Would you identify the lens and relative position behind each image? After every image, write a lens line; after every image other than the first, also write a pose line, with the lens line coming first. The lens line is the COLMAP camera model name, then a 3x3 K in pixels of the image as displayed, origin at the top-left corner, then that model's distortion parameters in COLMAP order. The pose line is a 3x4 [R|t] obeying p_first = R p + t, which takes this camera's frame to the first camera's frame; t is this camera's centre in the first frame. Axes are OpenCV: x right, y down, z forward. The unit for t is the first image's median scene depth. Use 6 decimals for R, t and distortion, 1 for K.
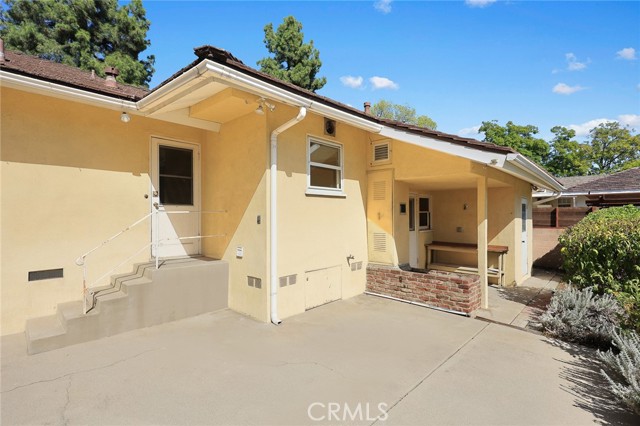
lens RADIAL K [[313.2, 0, 320.0], [0, 313.2, 213.0], [0, 0, 1]] dist [0.002033, 0.000378]
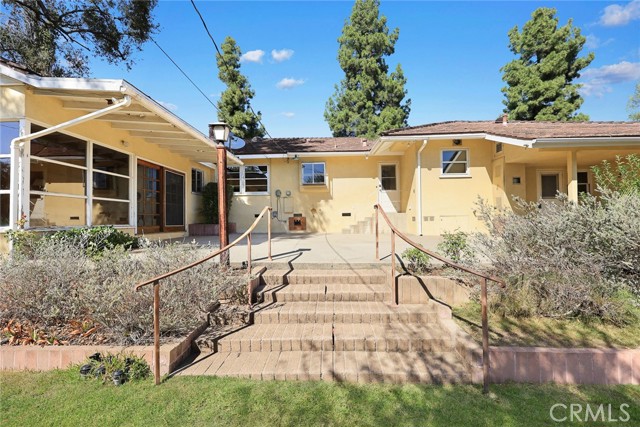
lens RADIAL K [[271.6, 0, 320.0], [0, 271.6, 213.5], [0, 0, 1]] dist [0.007821, -0.000799]
pose [[0.655592, -0.023789, -0.754740, 0.138021], [0.015917, 0.999717, -0.017685, 0.034042], [0.754947, -0.000419, 0.655785, -0.133763]]
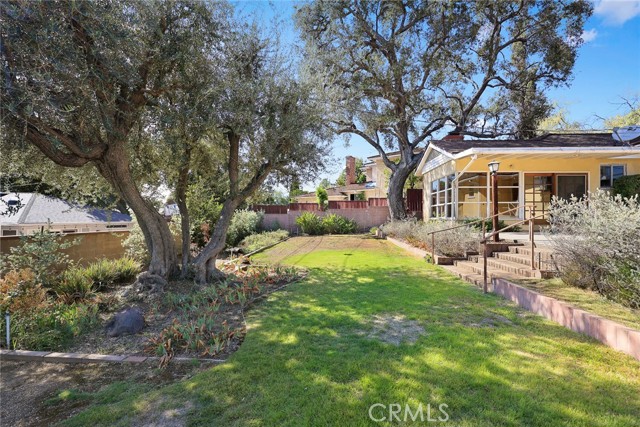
lens RADIAL K [[283.0, 0, 320.0], [0, 283.0, 213.5], [0, 0, 1]] dist [-0.001576, -0.000233]
pose [[-0.773401, -0.013541, -0.633772, 0.294759], [0.000923, 0.999747, -0.022487, 0.039476], [0.633916, -0.017977, -0.773193, 0.020143]]
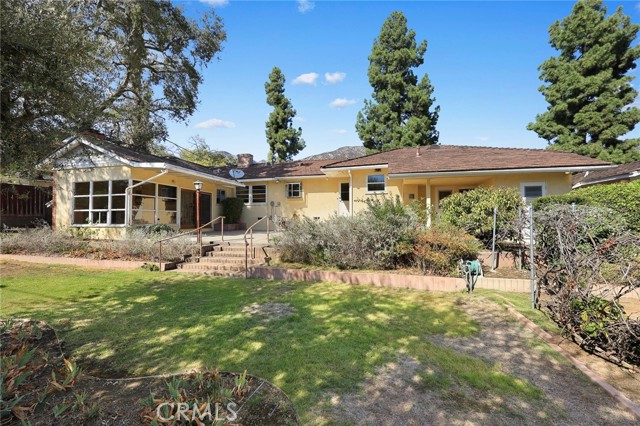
lens RADIAL K [[266.5, 0, 320.0], [0, 266.5, 213.0], [0, 0, 1]] dist [0.006589, -0.000239]
pose [[0.475833, -0.023221, -0.879229, 0.351265], [0.007117, 0.999720, -0.022552, 0.030852], [0.879507, 0.004474, 0.475865, -0.104513]]
